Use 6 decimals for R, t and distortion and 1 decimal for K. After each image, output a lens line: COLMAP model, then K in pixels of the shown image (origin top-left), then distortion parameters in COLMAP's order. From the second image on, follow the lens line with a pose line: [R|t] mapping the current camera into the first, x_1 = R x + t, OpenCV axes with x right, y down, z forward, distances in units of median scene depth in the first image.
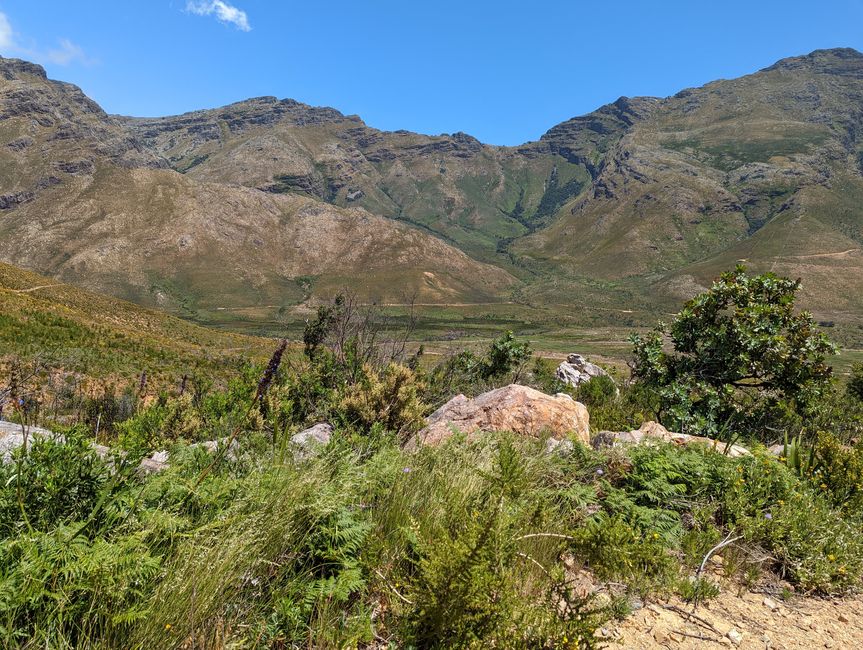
lens RADIAL K [[598.2, 0, 440.7], [0, 598.2, 331.9], [0, 0, 1]] dist [0.081553, -0.073913]
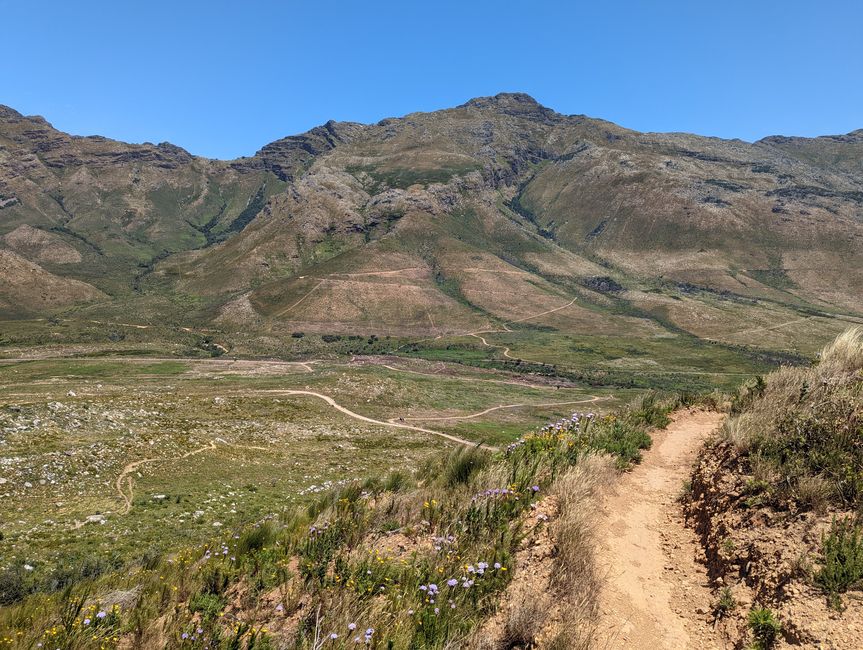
lens RADIAL K [[598.2, 0, 434.8], [0, 598.2, 329.6], [0, 0, 1]] dist [0.081553, -0.073913]
pose [[0.962944, -0.023182, 0.268702, 0.298208], [0.030771, 0.999237, -0.024067, 0.005869], [-0.267939, 0.031444, 0.962923, -0.063206]]
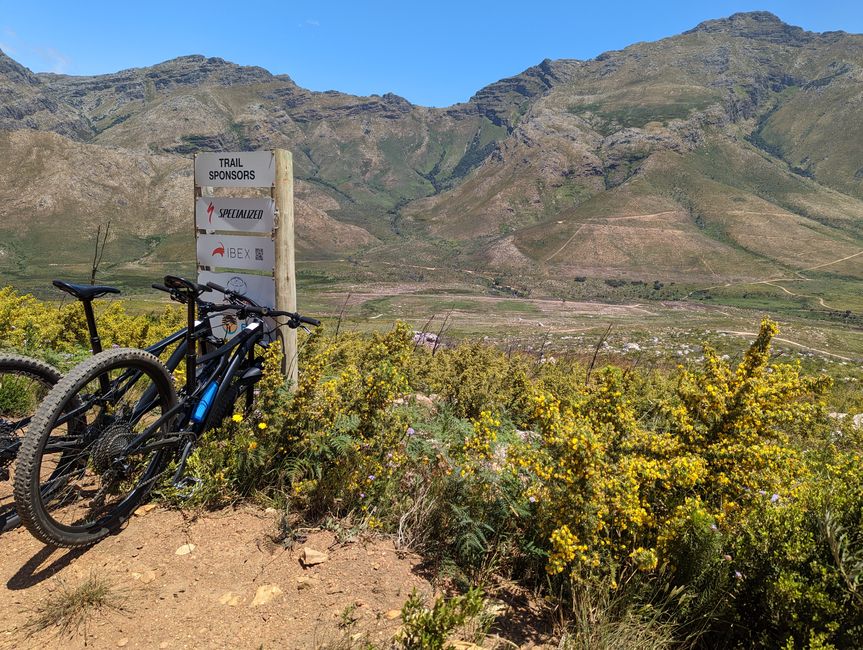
lens RADIAL K [[598.2, 0, 446.9], [0, 598.2, 324.5], [0, 0, 1]] dist [0.081553, -0.073913]
pose [[0.999886, -0.001519, 0.015055, 0.188812], [0.000721, 0.998602, 0.052854, 0.006420], [-0.015114, -0.052837, 0.998489, -0.062173]]
